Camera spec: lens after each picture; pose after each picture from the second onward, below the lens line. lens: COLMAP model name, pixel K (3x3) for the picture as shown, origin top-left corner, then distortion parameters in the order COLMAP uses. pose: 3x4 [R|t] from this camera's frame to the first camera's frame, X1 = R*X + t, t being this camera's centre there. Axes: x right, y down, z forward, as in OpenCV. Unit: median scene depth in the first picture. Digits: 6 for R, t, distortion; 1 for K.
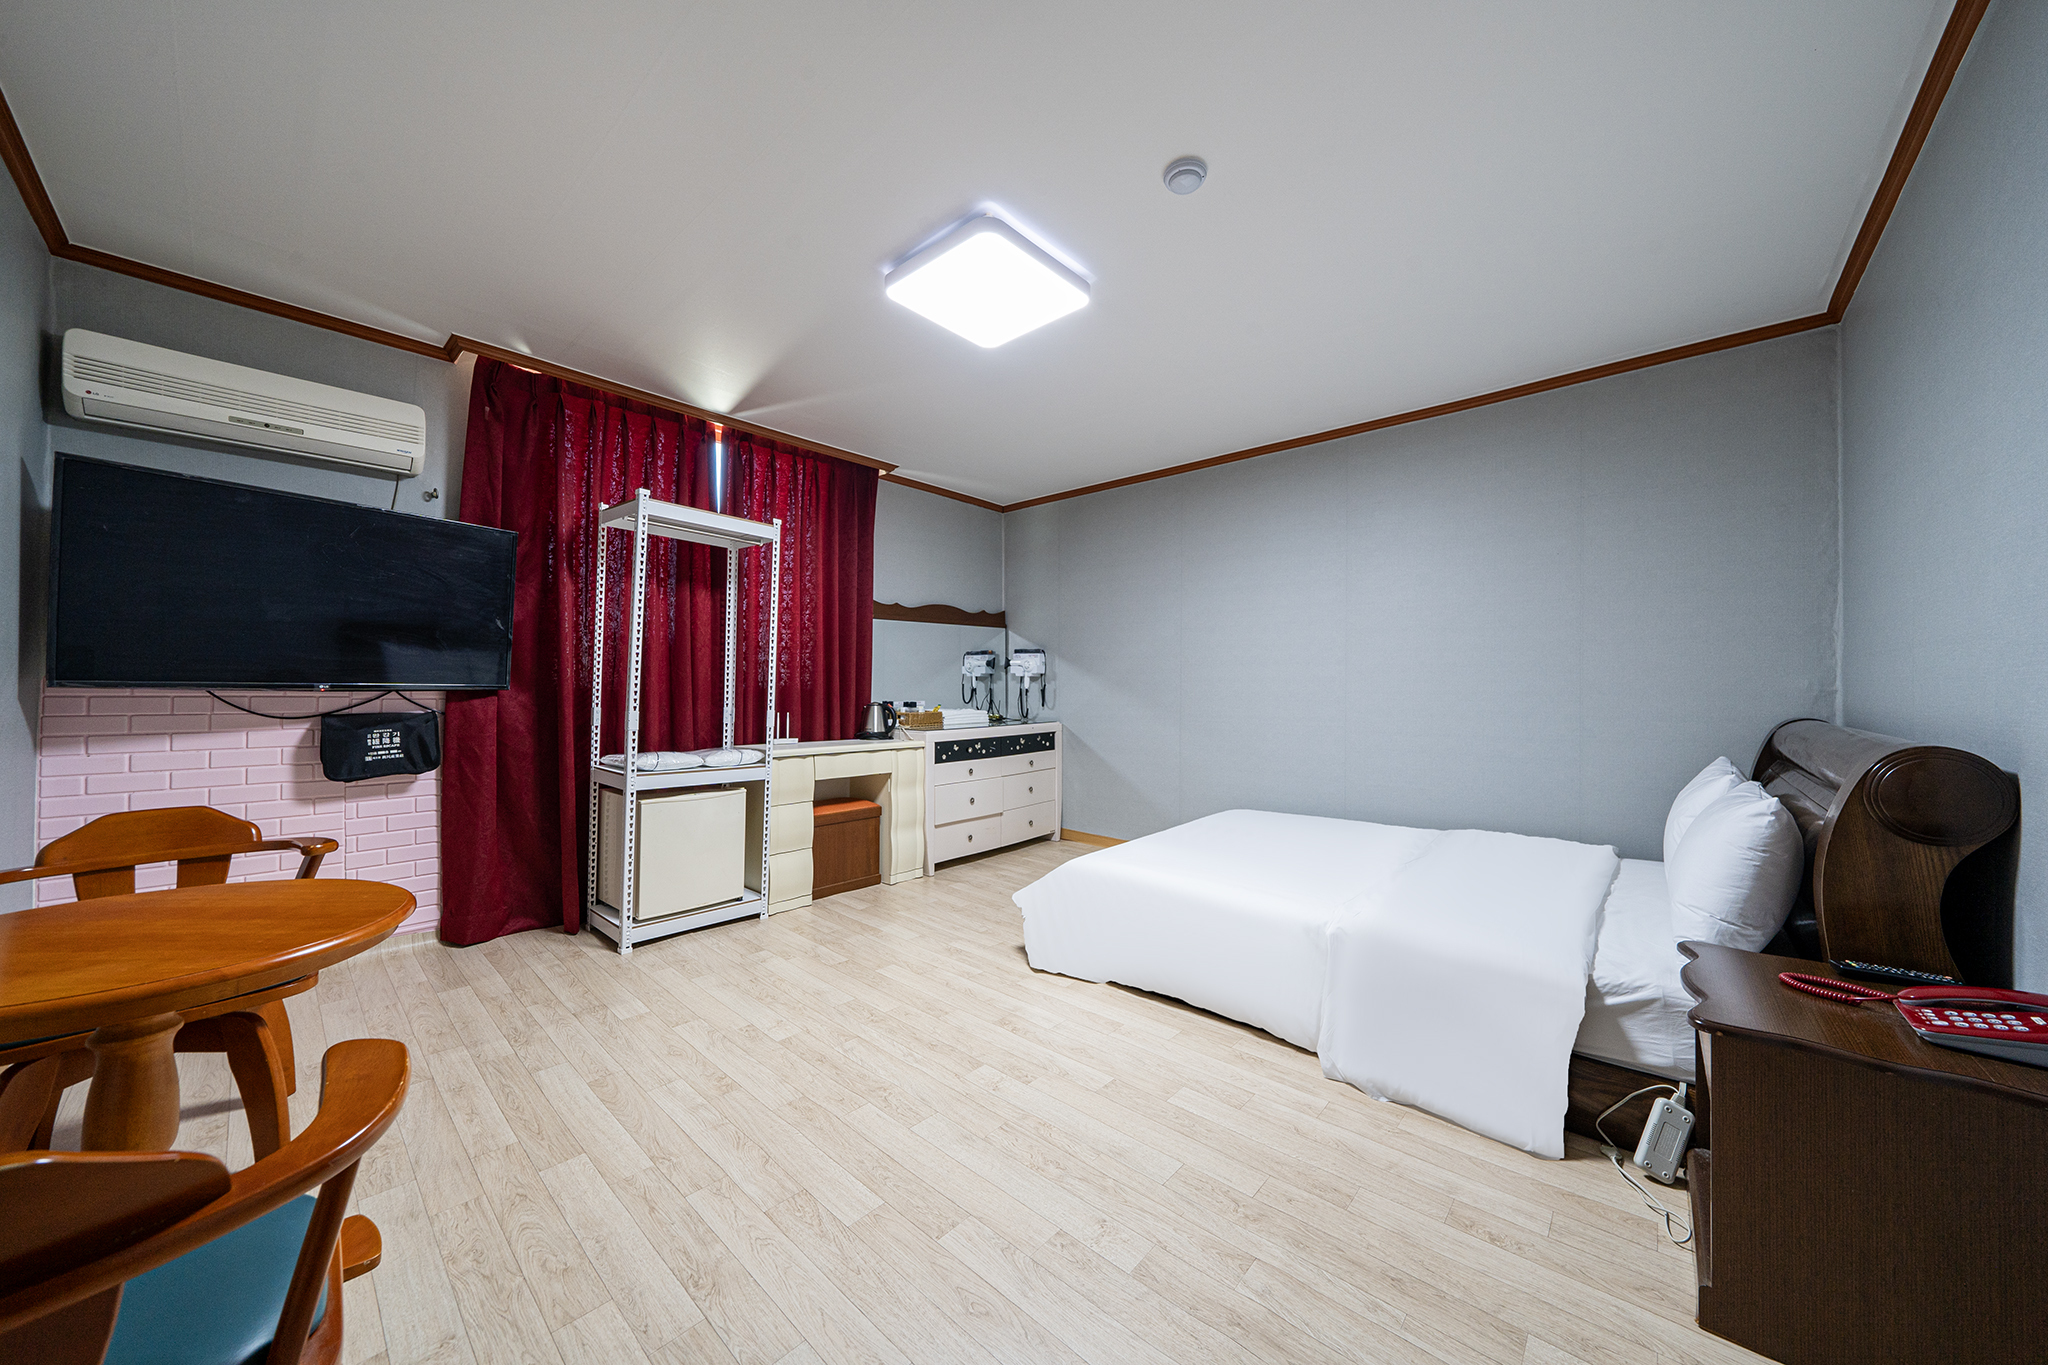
lens RADIAL K [[700.4, 0, 1040.0], [0, 700.4, 686.1], [0, 0, 1]] dist [-0.004157, 0.000551]
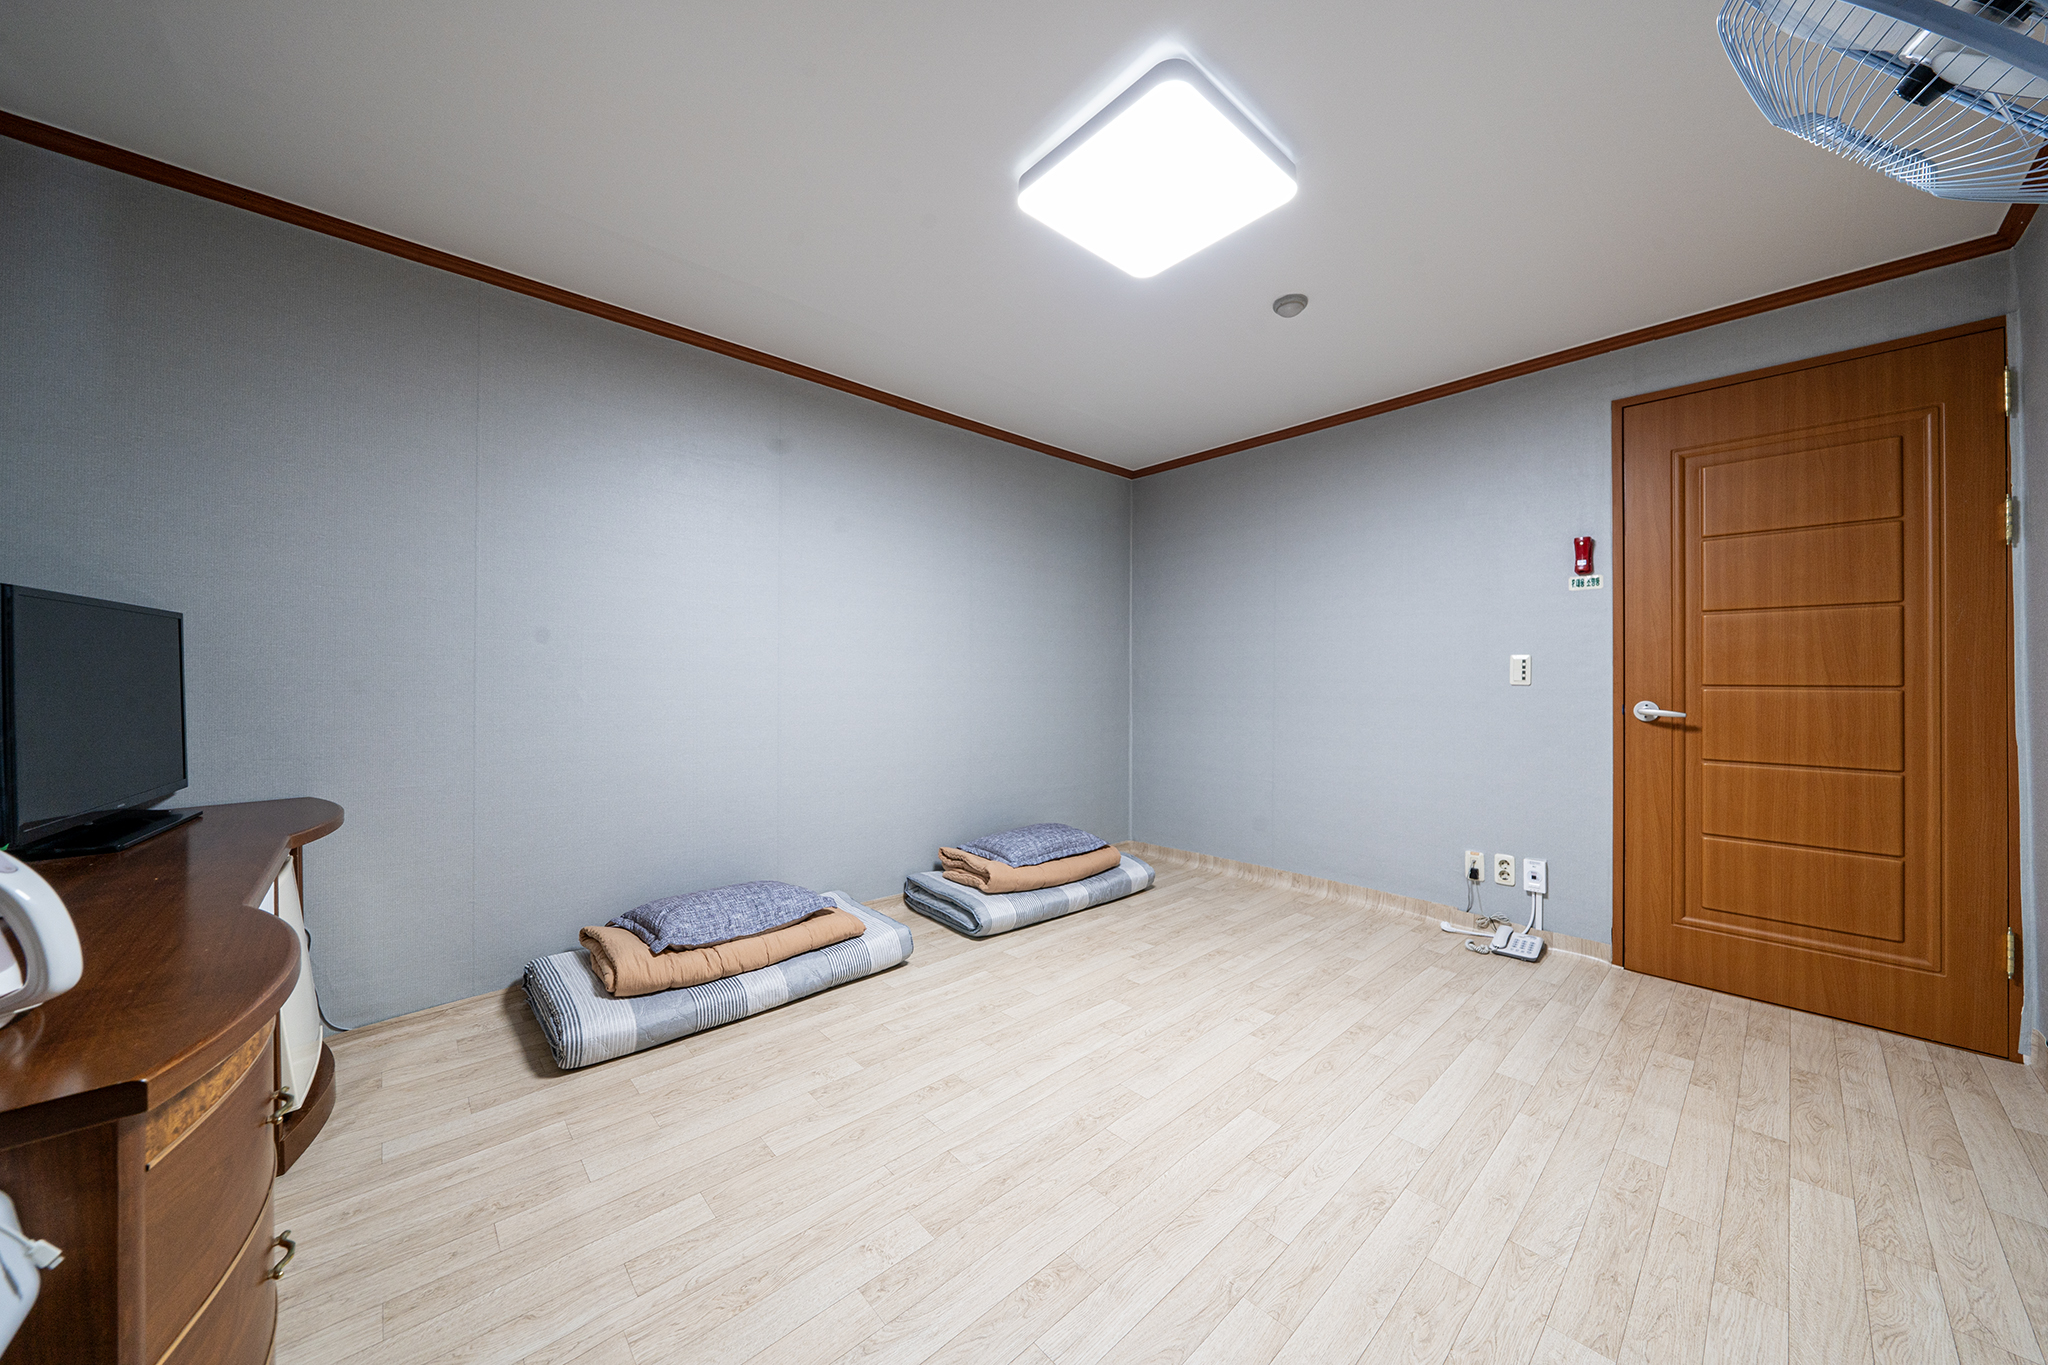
lens RADIAL K [[700.4, 0, 1040.8], [0, 700.4, 691.2], [0, 0, 1]] dist [-0.004157, 0.000551]
pose [[0.100399, -0.028458, 0.994540, -1.636964], [-0.015317, 0.999428, 0.030144, -0.000044], [-0.994829, -0.018260, 0.099906, 1.437335]]
